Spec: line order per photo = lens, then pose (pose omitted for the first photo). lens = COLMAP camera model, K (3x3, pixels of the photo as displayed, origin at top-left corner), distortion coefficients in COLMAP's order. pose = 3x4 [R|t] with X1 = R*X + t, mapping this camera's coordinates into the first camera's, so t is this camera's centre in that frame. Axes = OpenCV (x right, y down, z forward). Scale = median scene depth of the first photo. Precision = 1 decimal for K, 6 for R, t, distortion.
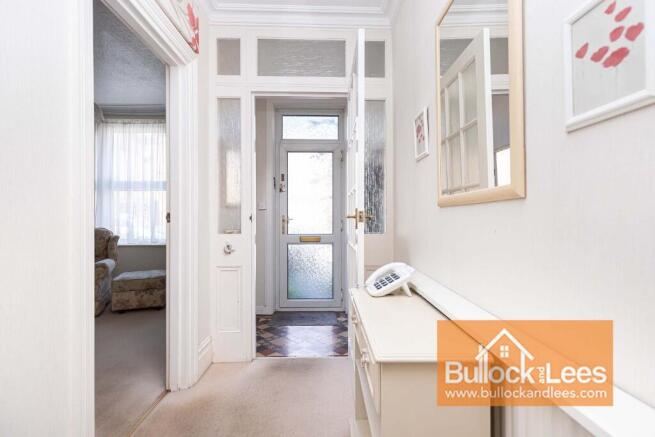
lens RADIAL K [[298.0, 0, 322.0], [0, 298.0, 216.5], [0, 0, 1]] dist [0.008841, 0.000026]
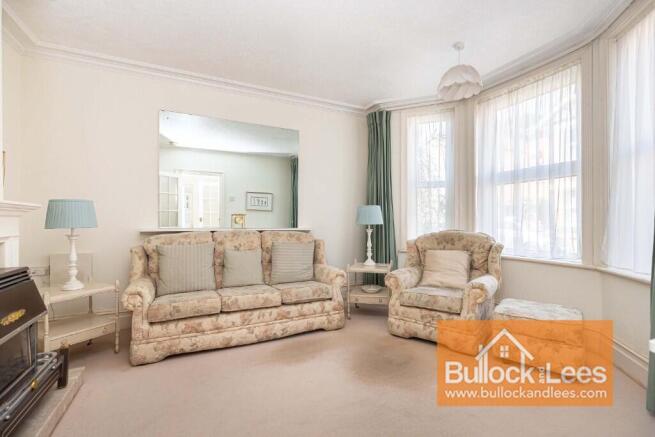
lens RADIAL K [[298.0, 0, 324.1], [0, 298.0, 220.2], [0, 0, 1]] dist [0.008841, 0.000026]
pose [[0.413378, -0.006491, -0.910537, -0.183548], [-0.001248, 0.999970, -0.007695, 0.011241], [0.910559, 0.004317, 0.413357, 0.284509]]
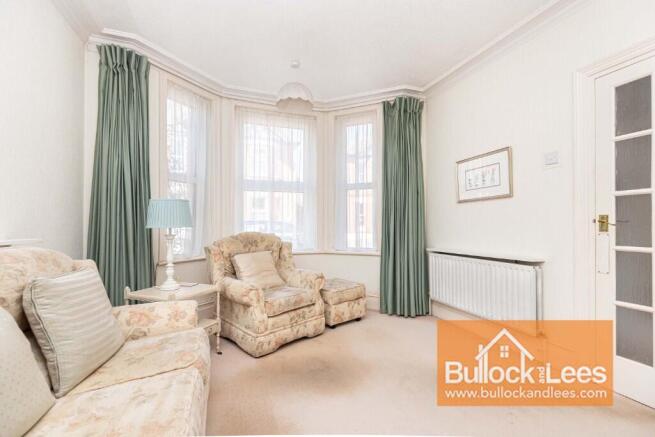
lens RADIAL K [[298.0, 0, 331.1], [0, 298.0, 221.4], [0, 0, 1]] dist [0.008841, 0.000026]
pose [[0.940699, 0.004435, 0.339213, -0.772003], [0.000296, 0.999903, -0.013892, 0.013847], [-0.339242, 0.013169, 0.940607, 0.126446]]
